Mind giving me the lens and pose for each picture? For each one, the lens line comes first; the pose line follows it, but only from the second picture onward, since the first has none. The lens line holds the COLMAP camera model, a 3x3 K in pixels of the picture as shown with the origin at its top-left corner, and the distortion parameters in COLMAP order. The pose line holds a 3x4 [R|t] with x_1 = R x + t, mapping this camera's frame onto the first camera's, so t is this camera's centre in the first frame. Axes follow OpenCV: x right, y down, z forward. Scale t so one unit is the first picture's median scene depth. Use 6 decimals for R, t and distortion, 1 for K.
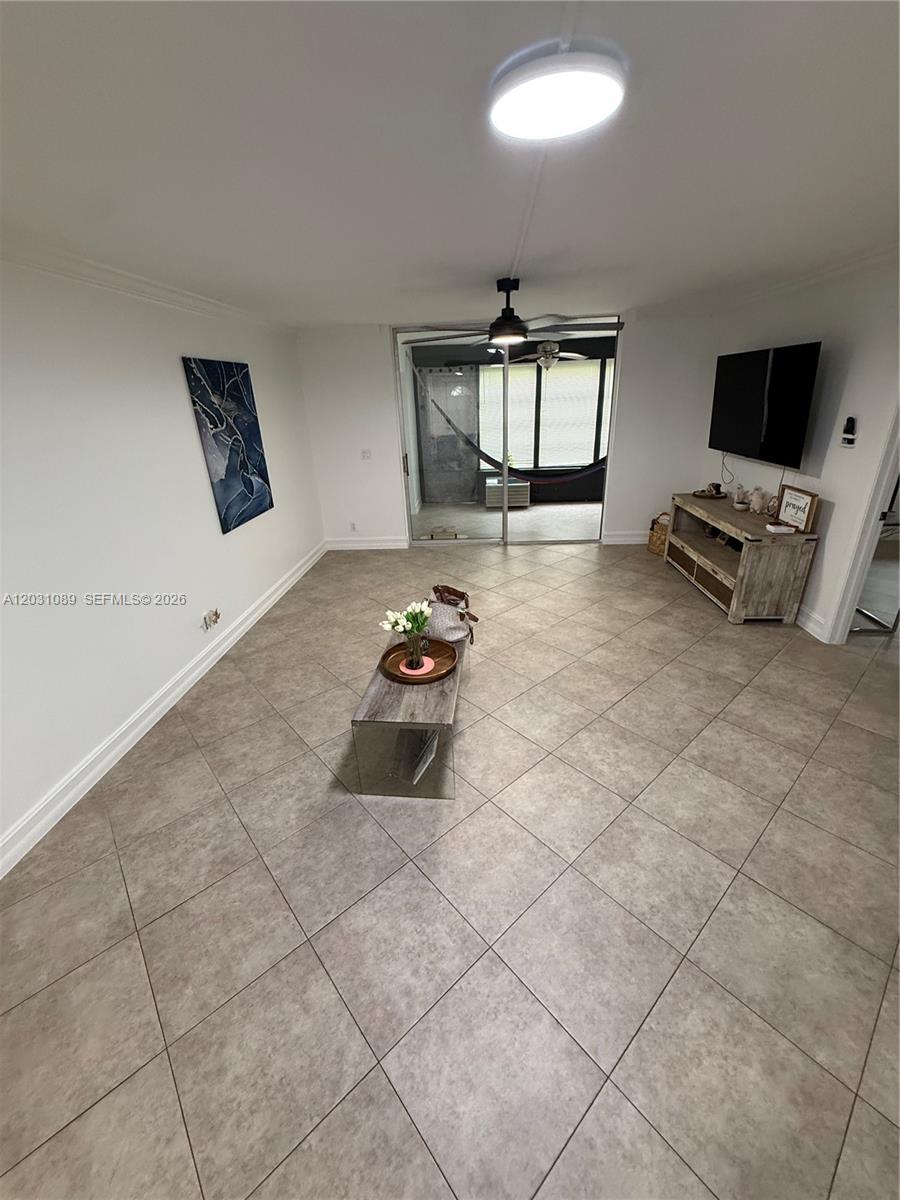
lens RADIAL K [[477.4, 0, 450.1], [0, 477.4, 594.3], [0, 0, 1]] dist [-0.000592, 0.000371]
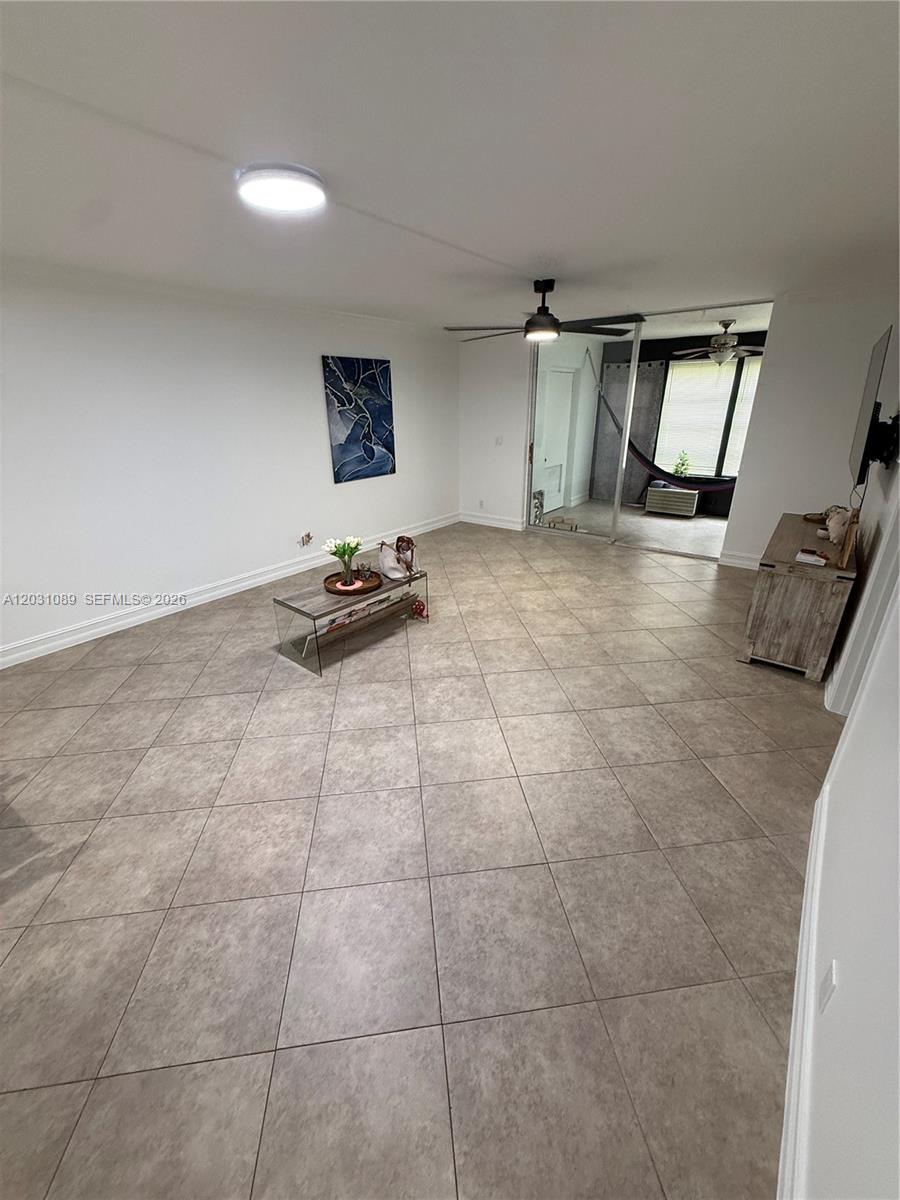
lens RADIAL K [[477.4, 0, 450.1], [0, 477.4, 594.3], [0, 0, 1]] dist [-0.000592, 0.000371]
pose [[0.829605, 0.239143, -0.504546, 0.588317], [-0.237833, 0.968910, 0.068181, 0.011960], [0.505165, 0.063434, 0.860689, -0.003676]]
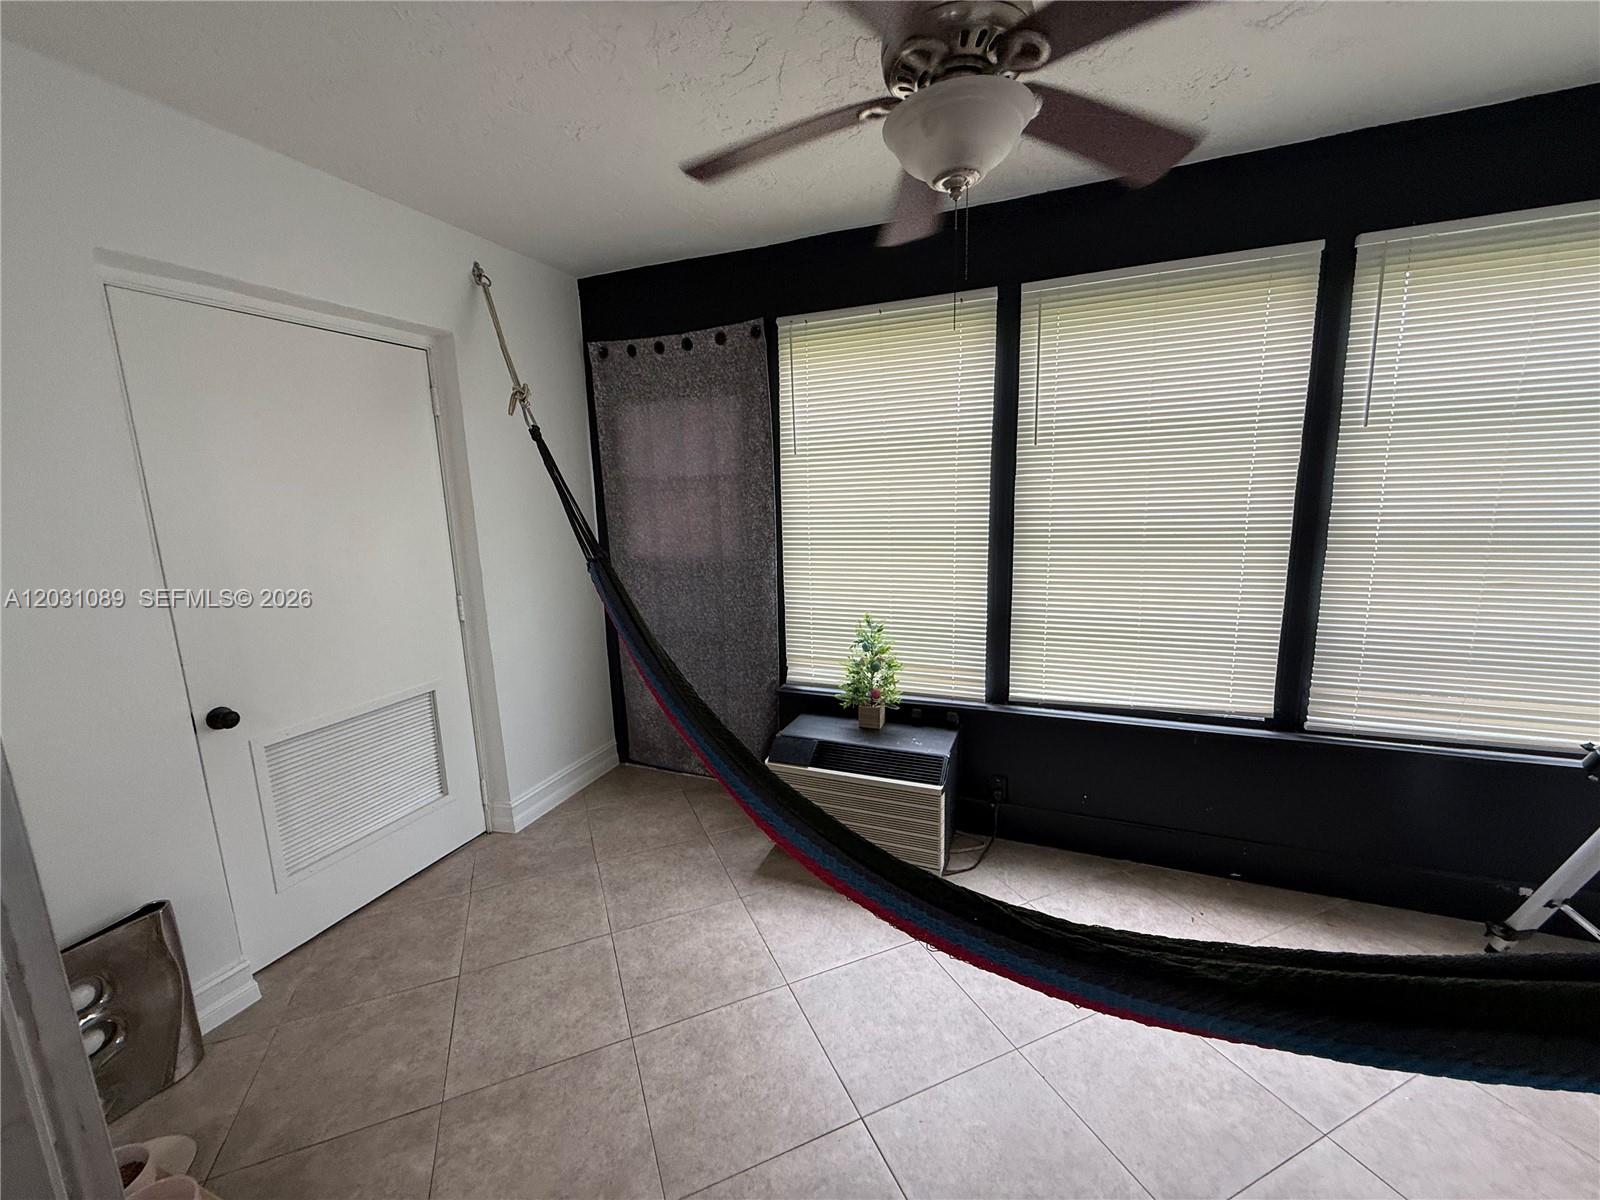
lens RADIAL K [[636.6, 0, 793.1], [0, 636.6, 598.5], [0, 0, 1]] dist [-0.000592, 0.000371]
pose [[0.949503, 0.065559, -0.306832, 0.390826], [-0.129740, 0.972442, -0.193709, -0.526504], [0.285677, 0.223736, 0.931843, 1.437958]]
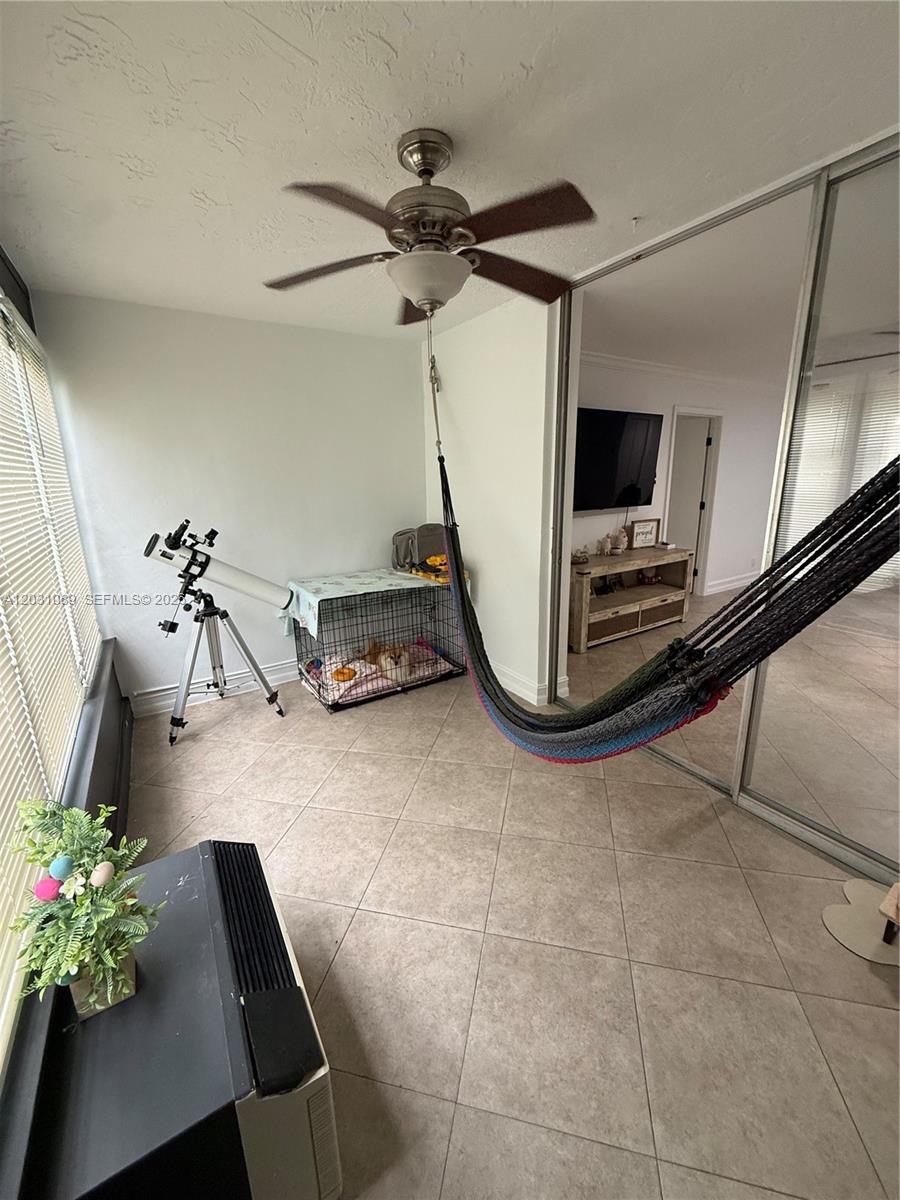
lens RADIAL K [[477.4, 0, 450.1], [0, 477.4, 594.3], [0, 0, 1]] dist [-0.000592, 0.000371]
pose [[-0.589139, -0.137639, 0.796223, -0.043211], [0.358110, 0.838853, 0.409980, -0.772453], [-0.724343, 0.526670, -0.444911, 2.052665]]
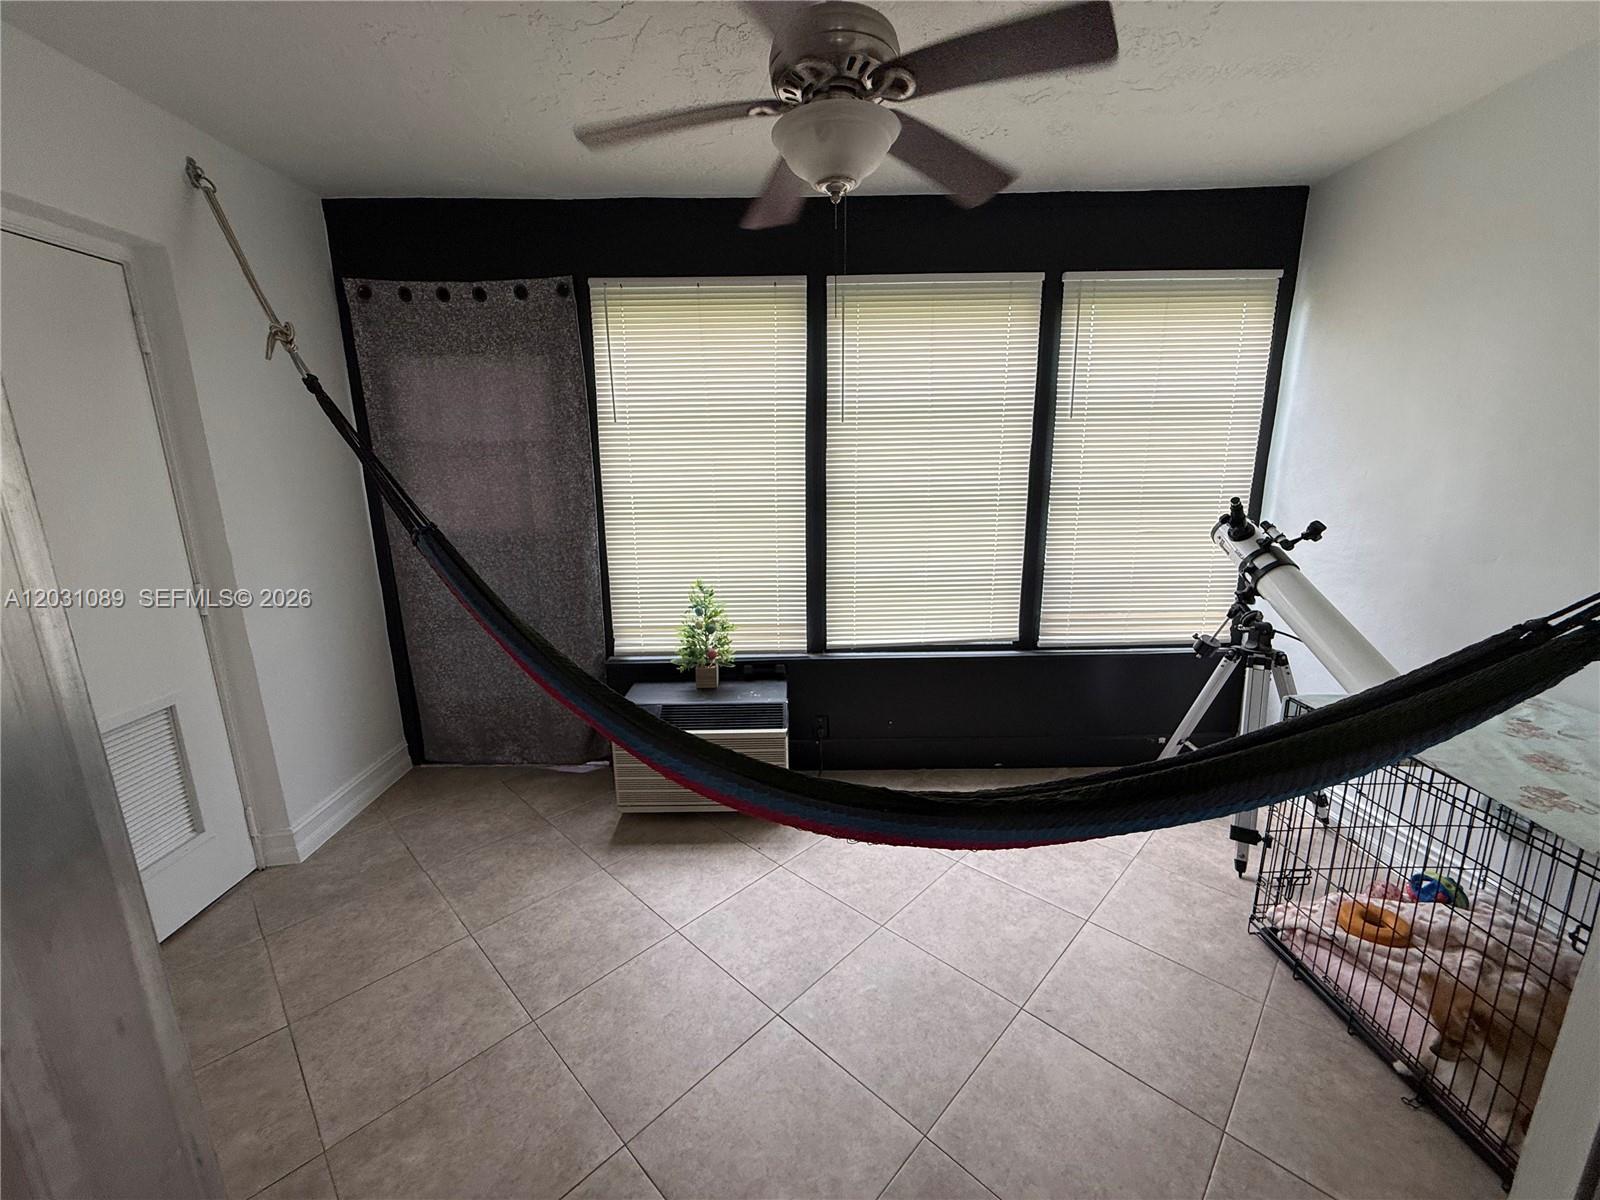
lens RADIAL K [[639.5, 0, 792.1], [0, 639.5, 598.6], [0, 0, 1]] dist [0.000355, -0.000202]
pose [[0.996486, 0.010746, 0.083069, 0.296749], [0.004522, 0.983389, -0.181455, -0.500305], [-0.083639, 0.181193, 0.979884, 1.392868]]
